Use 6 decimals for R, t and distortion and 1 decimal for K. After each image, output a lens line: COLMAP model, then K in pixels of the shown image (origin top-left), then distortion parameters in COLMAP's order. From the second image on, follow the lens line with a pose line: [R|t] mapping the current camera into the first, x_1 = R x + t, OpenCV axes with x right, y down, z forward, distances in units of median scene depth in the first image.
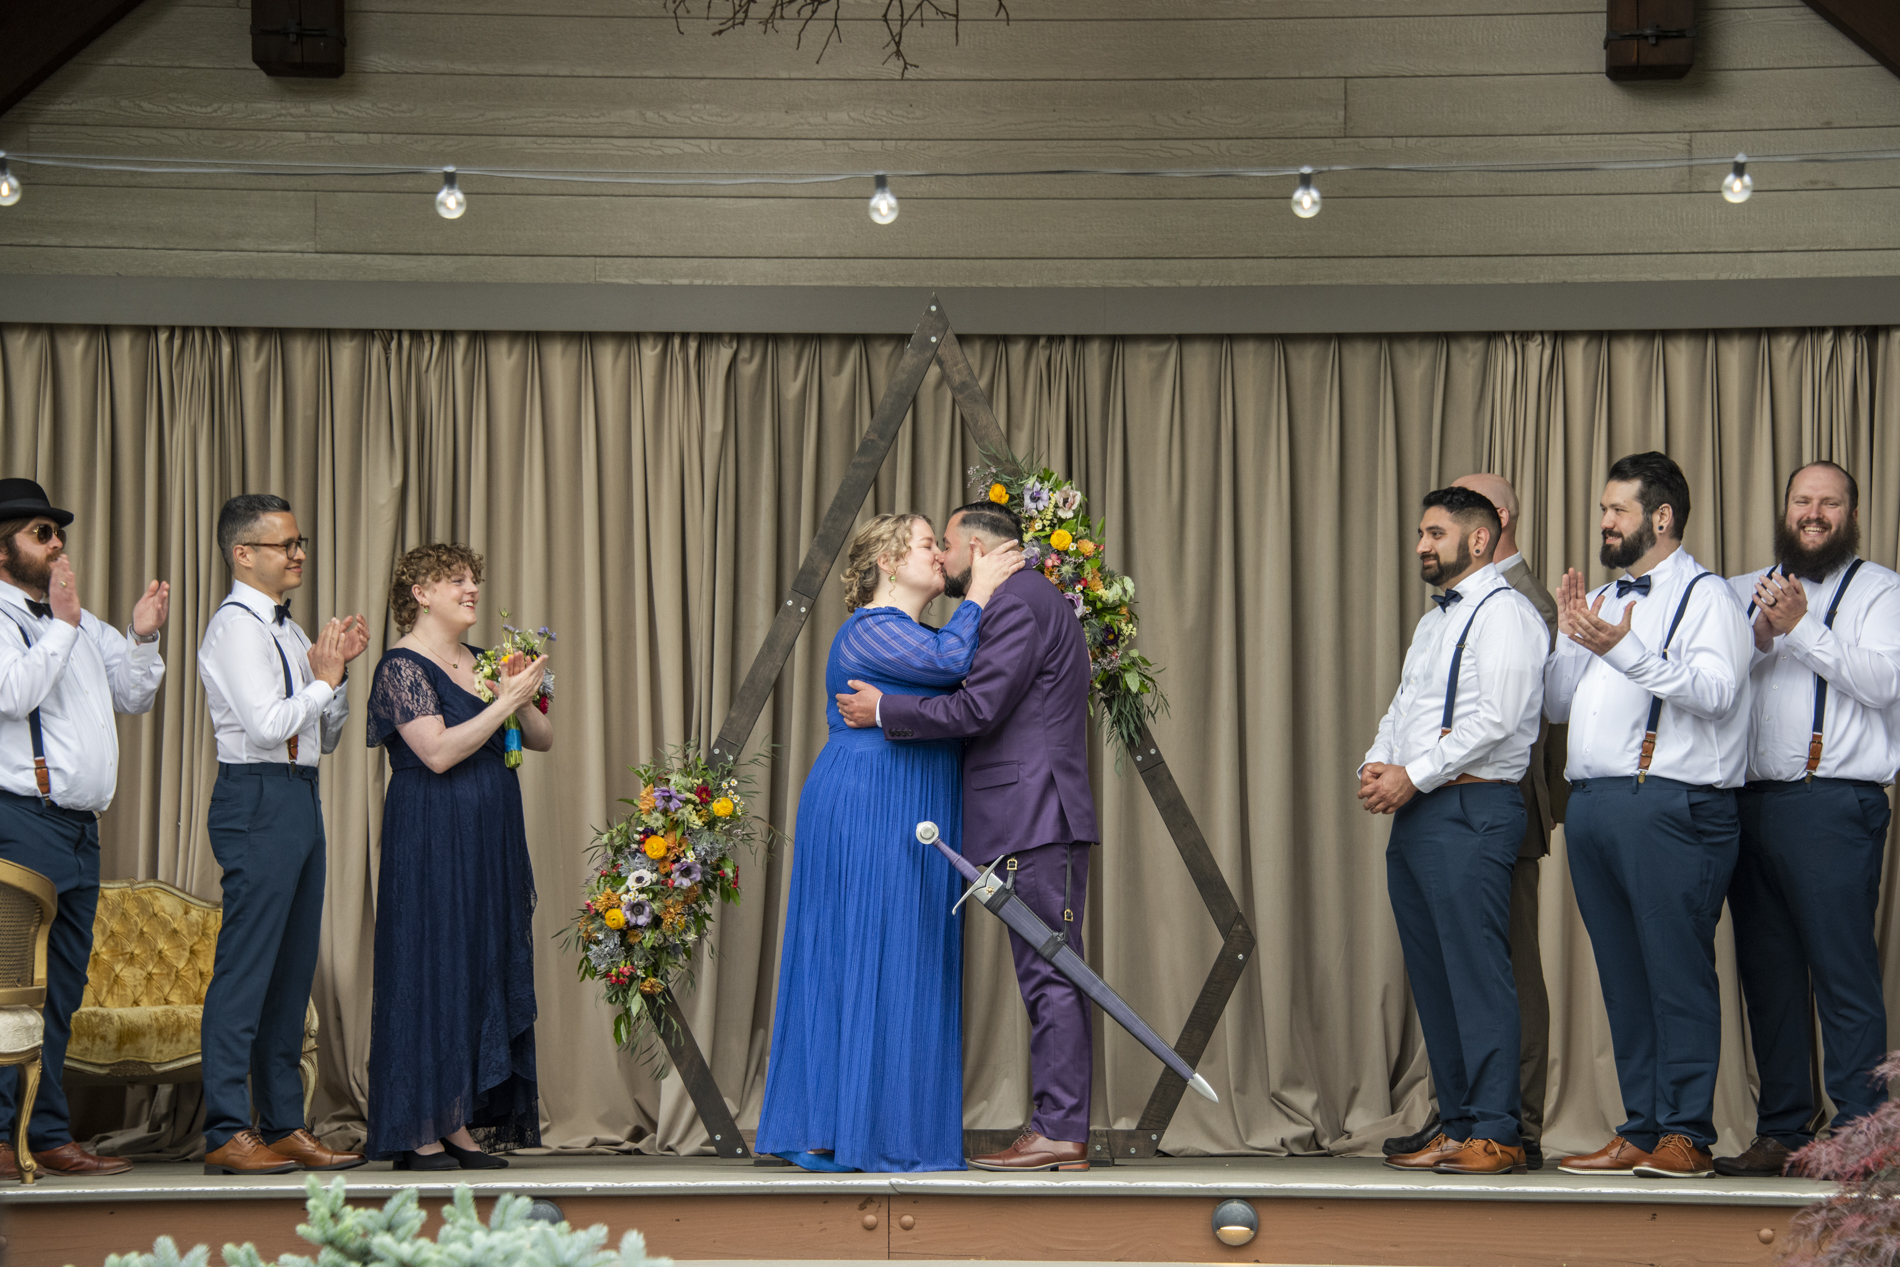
lens RADIAL K [[6270.7, 0, 954.4], [0, 6270.7, 721.0], [0, 0, 1]] dist [1.199212, 1.273073]
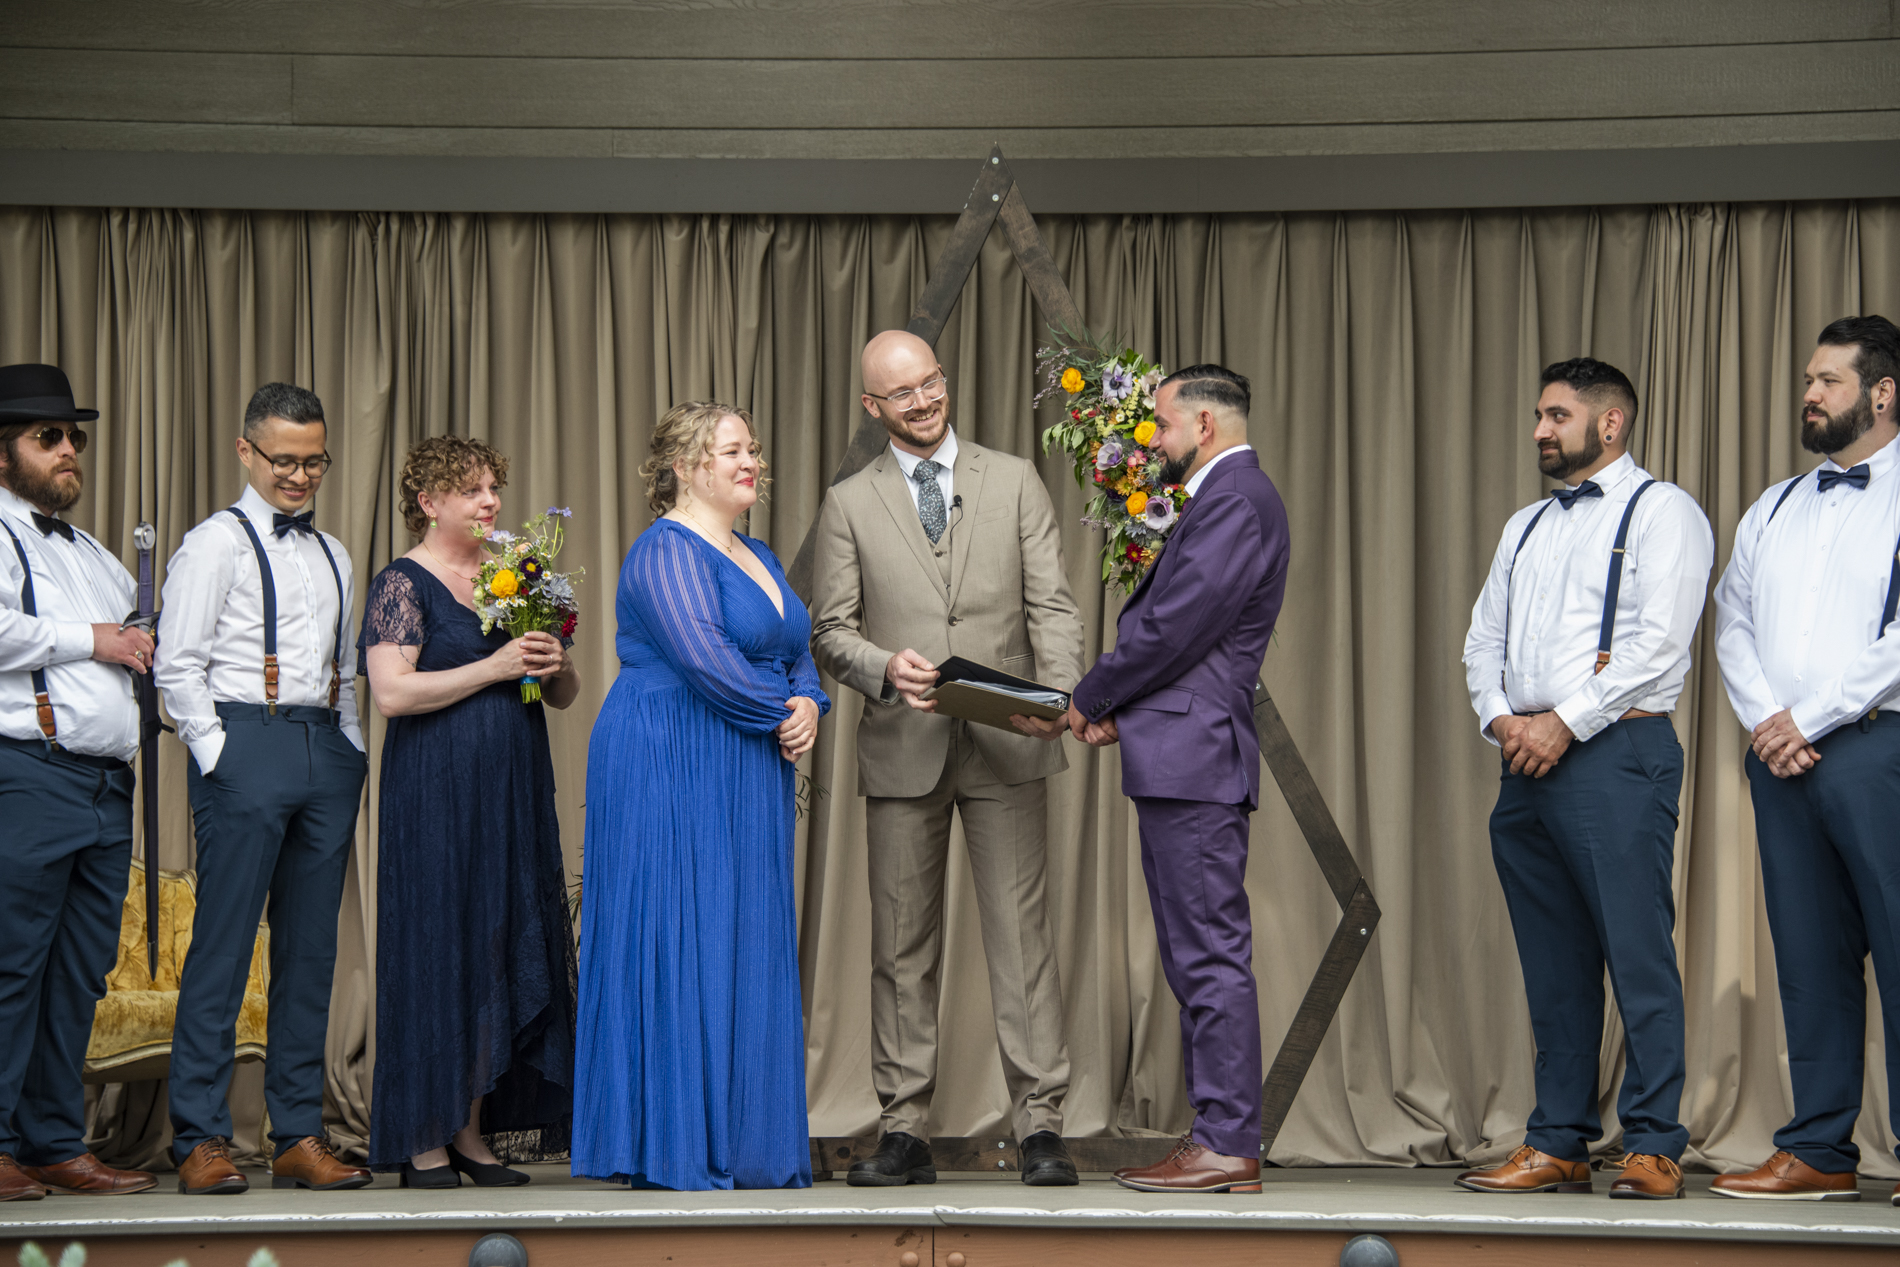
lens RADIAL K [[5593.1, 0, 915.7], [0, 5593.1, 631.8], [0, 0, 1]] dist [1.035058, -0.245926]
pose [[0.999658, -0.002759, -0.026005, 0.004998], [0.002274, 0.999823, -0.018669, 0.010558], [0.026052, 0.018603, 0.999487, 0.226709]]
